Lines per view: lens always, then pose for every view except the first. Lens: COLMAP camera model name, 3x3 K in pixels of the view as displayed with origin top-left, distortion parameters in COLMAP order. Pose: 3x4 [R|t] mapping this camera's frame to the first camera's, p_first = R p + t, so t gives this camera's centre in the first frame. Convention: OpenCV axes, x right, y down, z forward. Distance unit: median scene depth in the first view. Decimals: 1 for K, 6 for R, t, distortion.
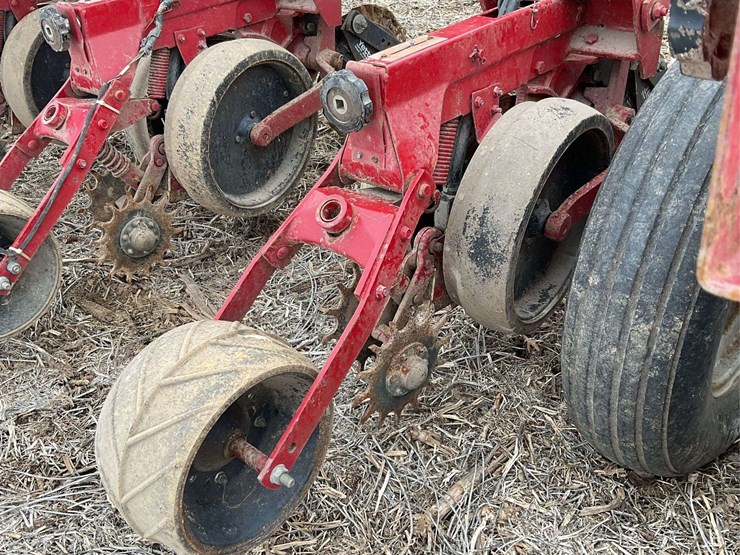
lens RADIAL K [[740.2, 0, 366.8], [0, 740.2, 276.5], [0, 0, 1]] dist [0.128497, -0.281794]
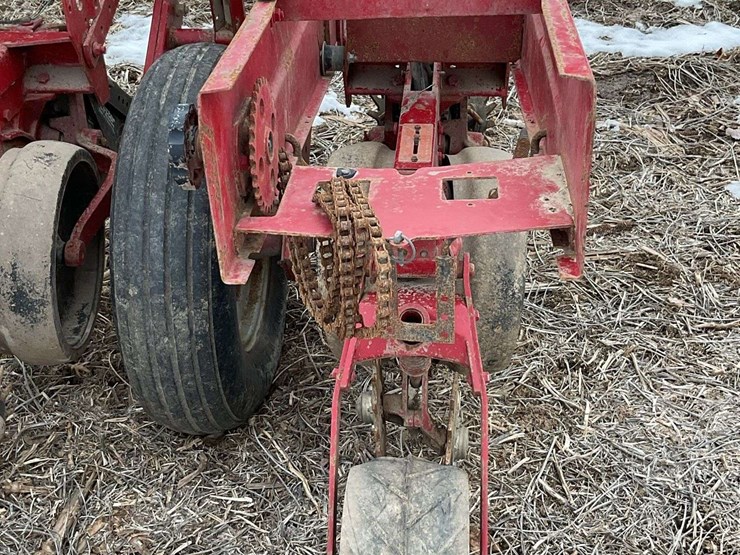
lens RADIAL K [[740.2, 0, 366.8], [0, 740.2, 276.5], [0, 0, 1]] dist [0.128497, -0.281794]
pose [[0.762404, -0.291862, 0.577543, -0.056970], [0.296457, 0.950874, 0.089178, -0.007483], [-0.575198, 0.103227, 0.811475, -0.118820]]
